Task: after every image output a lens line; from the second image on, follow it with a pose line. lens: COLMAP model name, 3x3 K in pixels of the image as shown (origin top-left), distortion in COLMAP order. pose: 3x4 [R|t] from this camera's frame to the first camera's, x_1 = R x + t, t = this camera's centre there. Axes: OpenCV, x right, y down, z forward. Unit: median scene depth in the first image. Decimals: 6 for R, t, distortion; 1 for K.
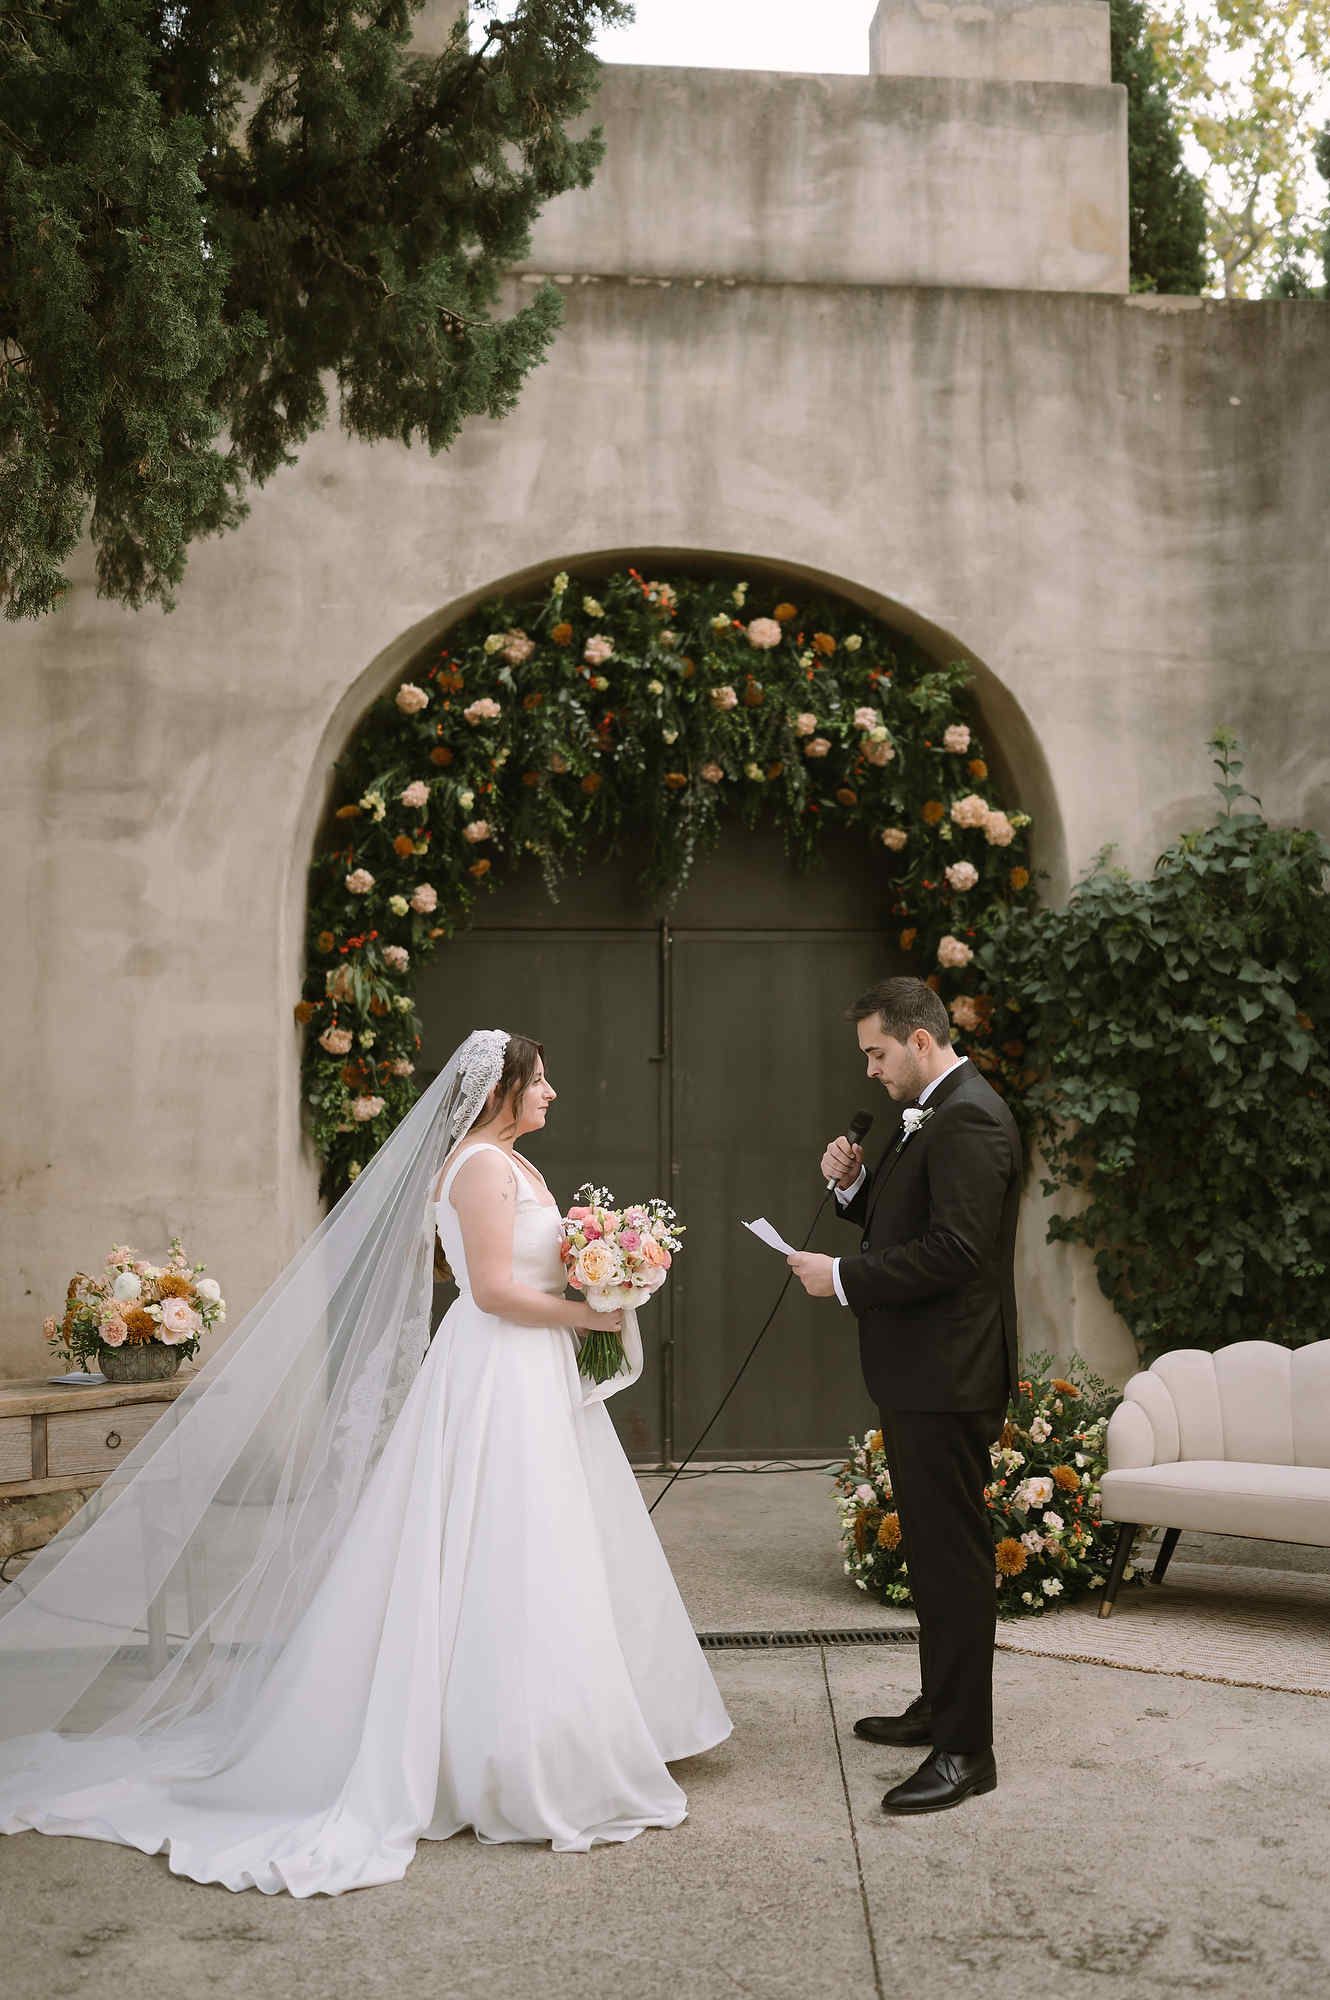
lens RADIAL K [[1887.4, 0, 669.5], [0, 1887.4, 1012.4], [0, 0, 1]] dist [-0.005224, 0.015598]
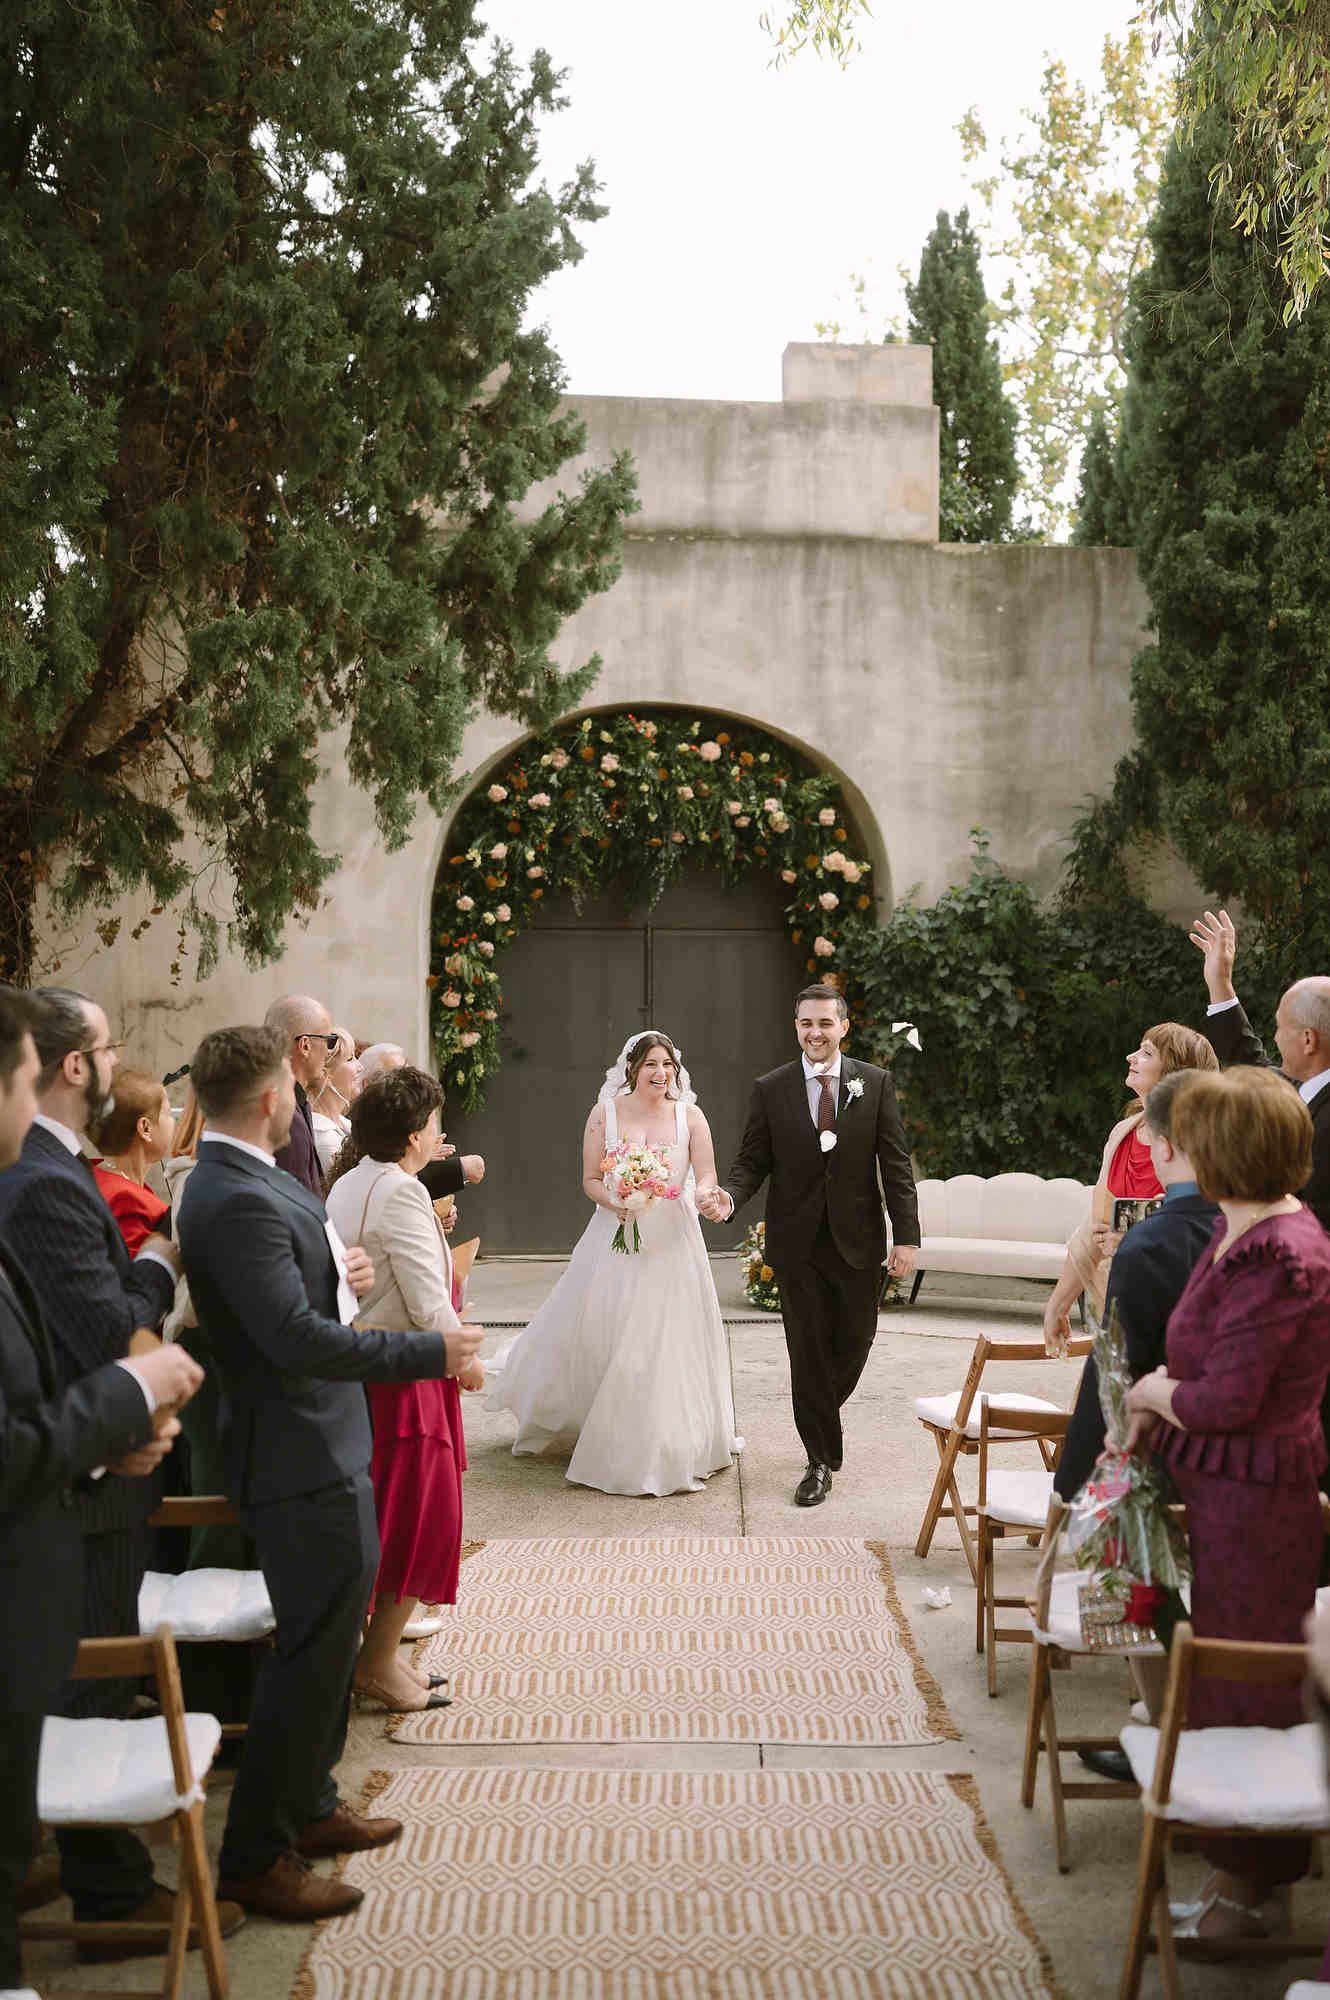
lens RADIAL K [[1887.4, 0, 669.5], [0, 1887.4, 1012.4], [0, 0, 1]] dist [-0.005224, 0.015598]
pose [[0.999885, 0.006004, 0.013953, -0.006900], [-0.006888, 0.997910, 0.064255, -0.080529], [-0.013538, -0.064344, 0.997836, -0.655953]]
